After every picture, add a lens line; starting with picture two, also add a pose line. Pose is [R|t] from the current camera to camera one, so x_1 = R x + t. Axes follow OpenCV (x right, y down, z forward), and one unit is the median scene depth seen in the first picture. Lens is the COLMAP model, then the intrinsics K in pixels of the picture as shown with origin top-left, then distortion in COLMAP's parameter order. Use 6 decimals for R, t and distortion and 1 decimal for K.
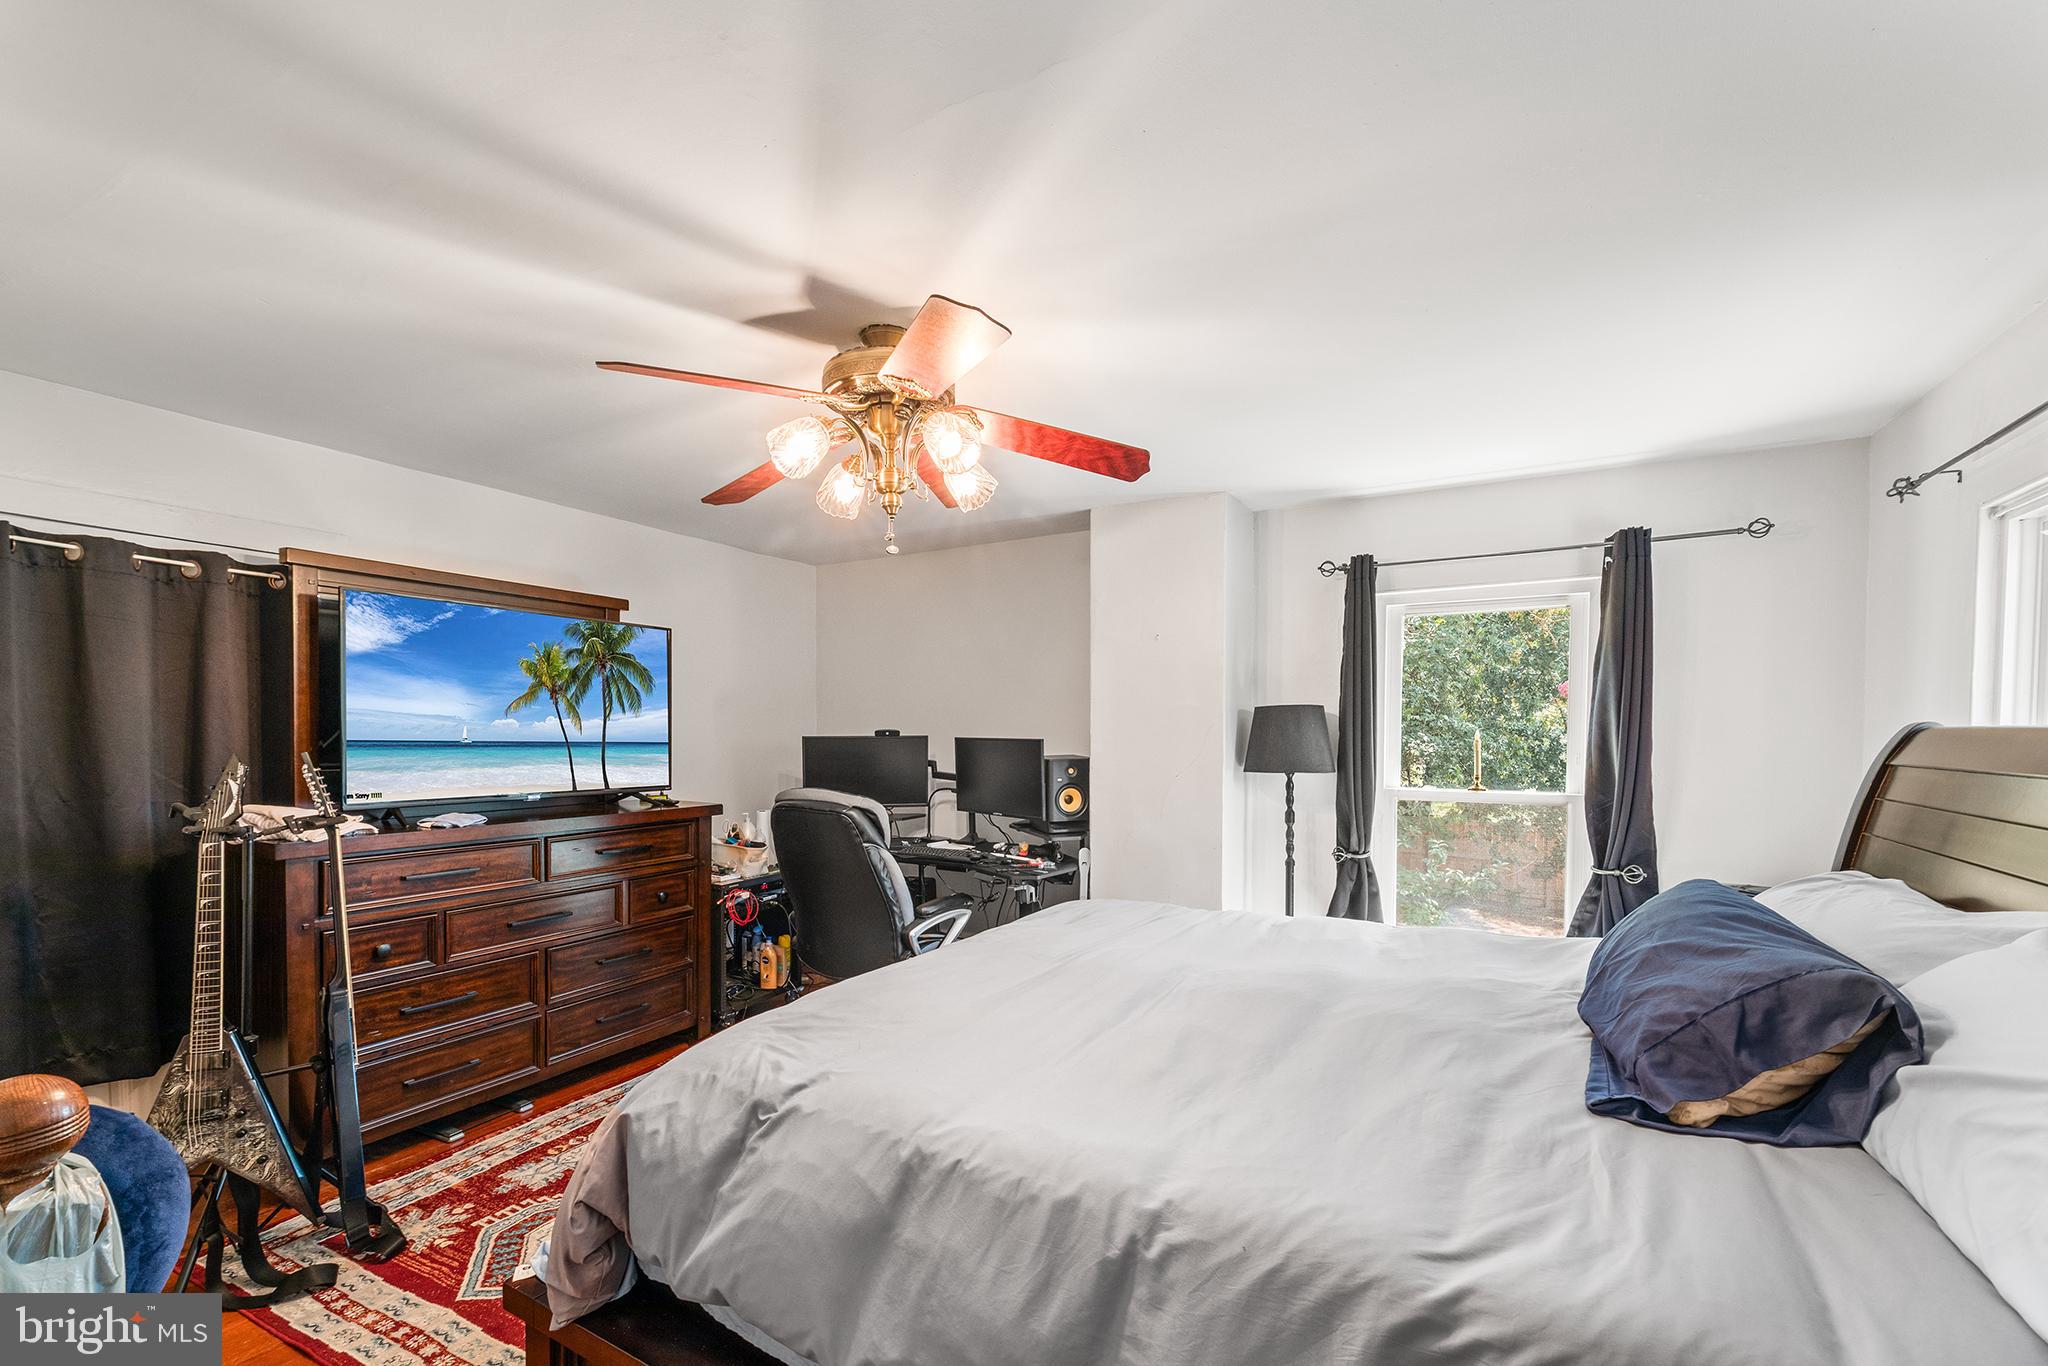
lens RADIAL K [[861.3, 0, 1018.7], [0, 861.3, 755.2], [0, 0, 1]] dist [-0.000629, -0.000498]
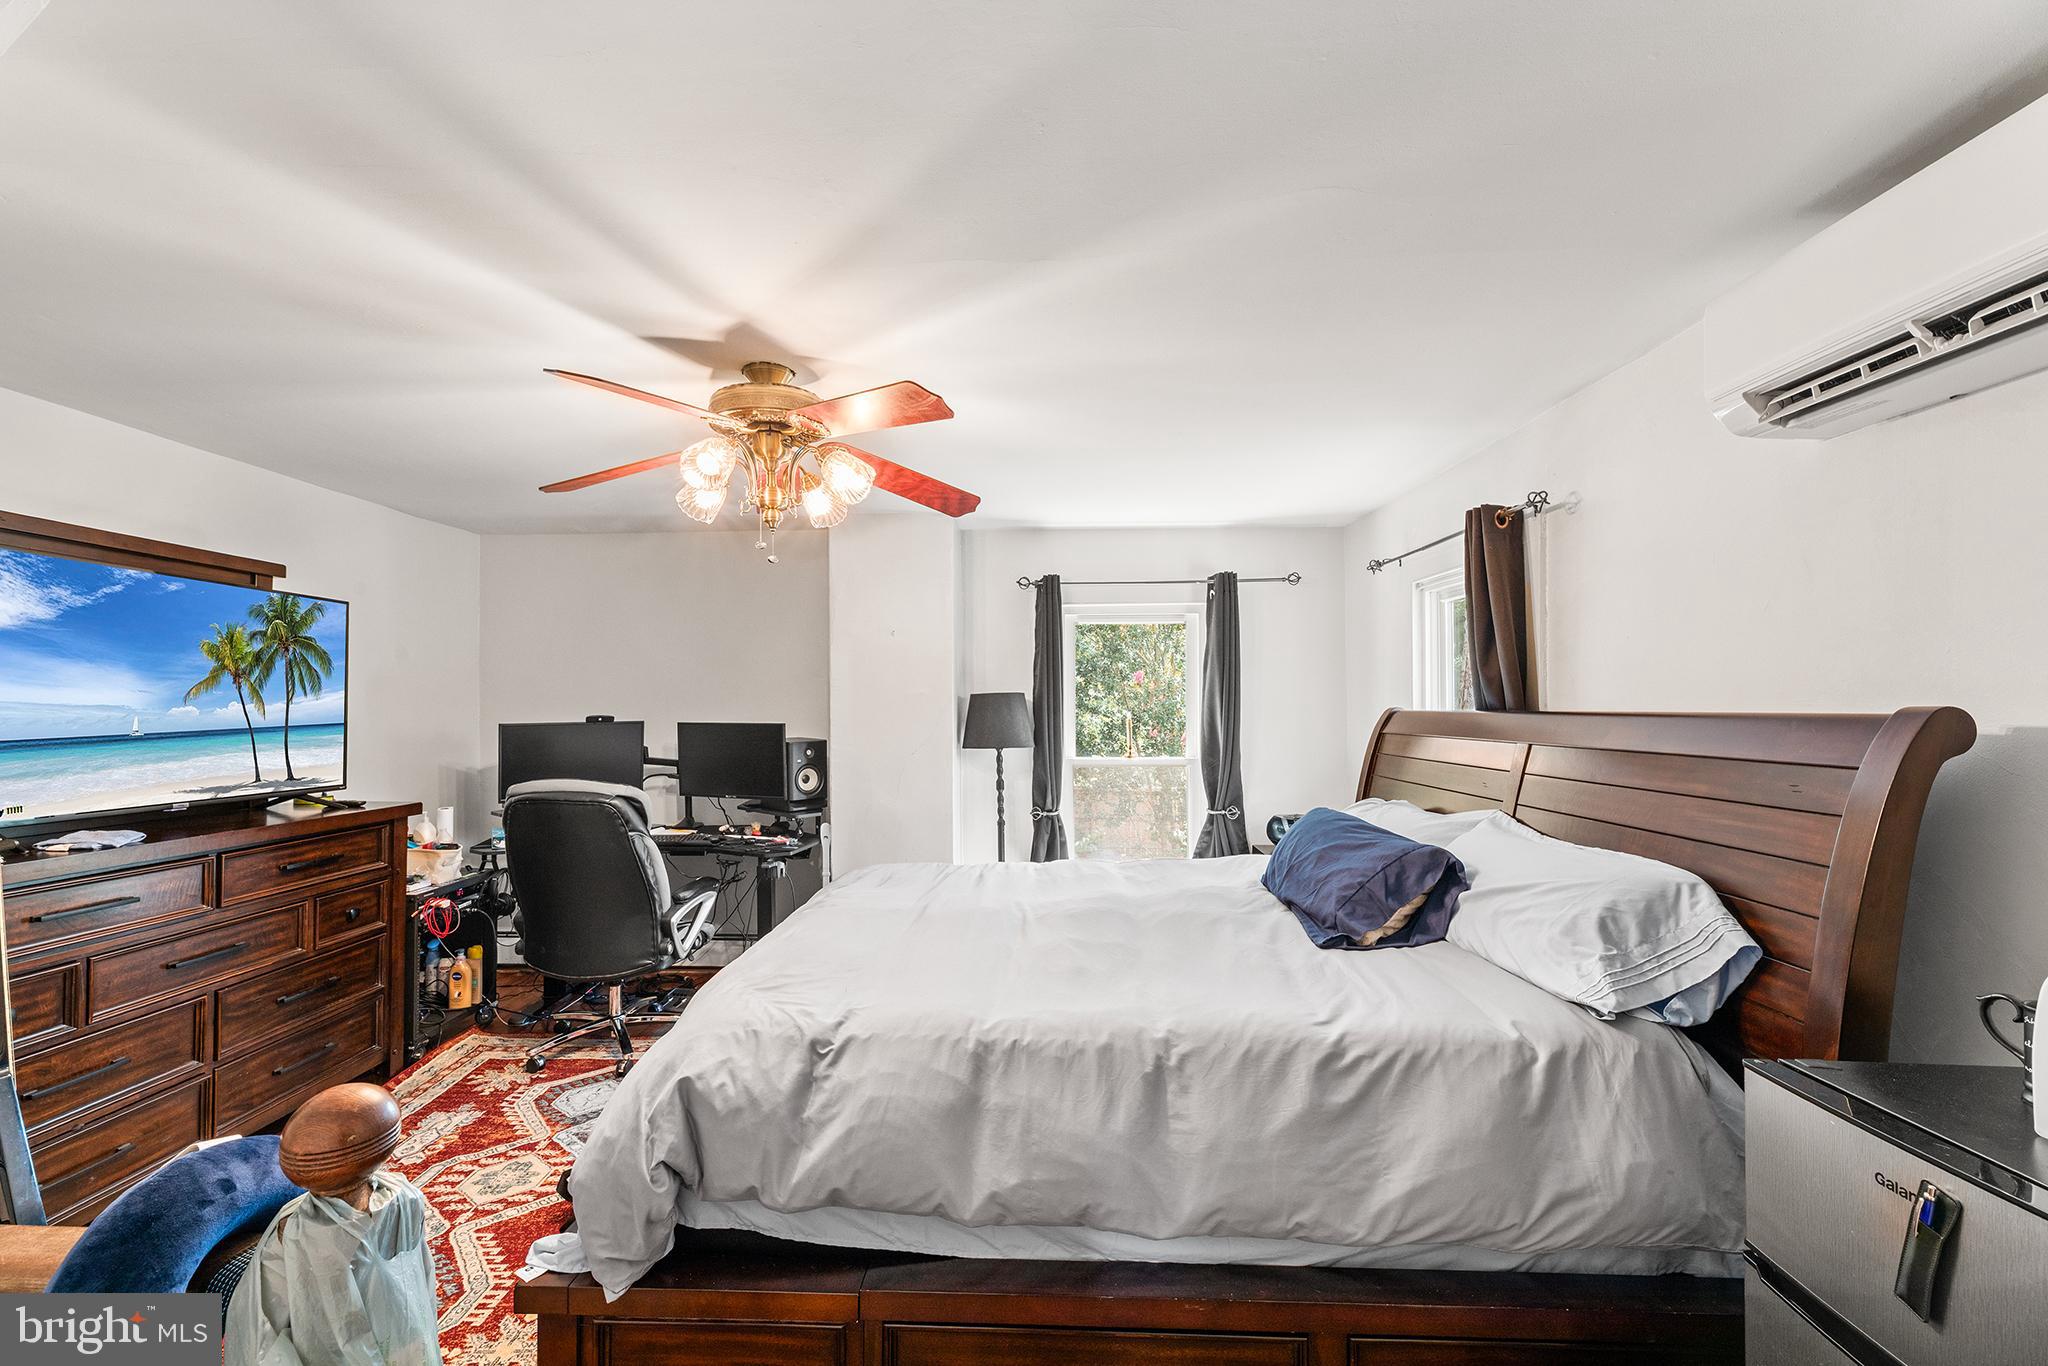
lens RADIAL K [[845.1, 0, 1021.1], [0, 845.1, 696.4], [0, 0, 1]] dist [0.001301, -0.000418]
pose [[0.880498, 0.000609, 0.474050, -0.259090], [0.019803, 0.999079, -0.038065, -0.007948], [-0.473637, 0.042903, 0.879675, -0.075069]]
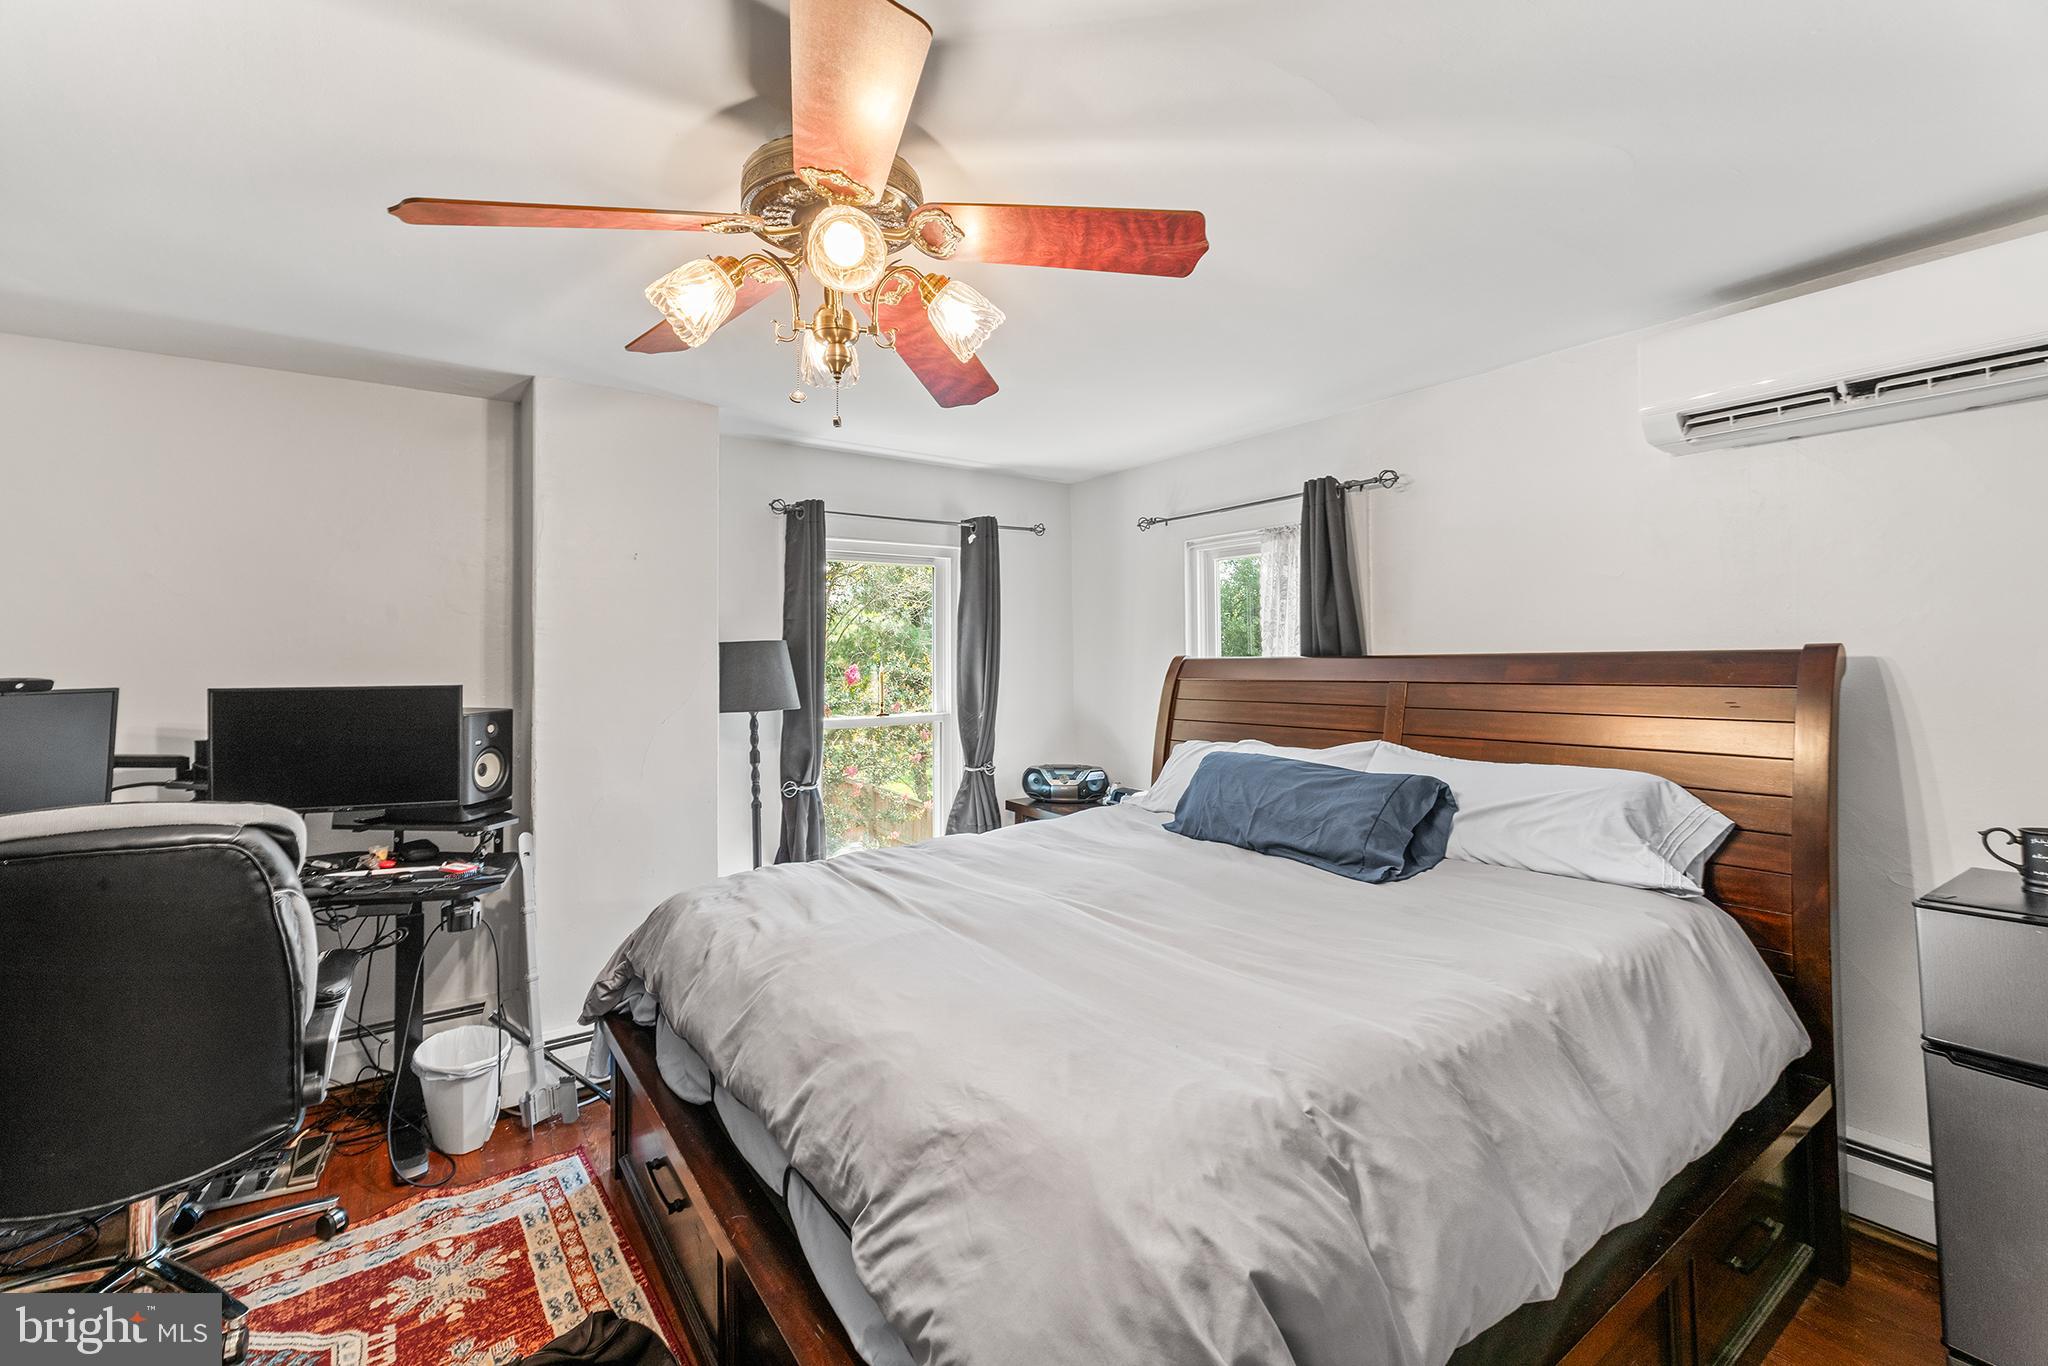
lens RADIAL K [[846.9, 0, 1018.5], [0, 846.9, 640.7], [0, 0, 1]] dist [-0.000276, -0.000110]
pose [[0.422708, 0.014333, 0.906153, -0.488096], [0.040974, 0.998550, -0.034908, -0.015052], [-0.905339, 0.051885, 0.421507, 0.383021]]
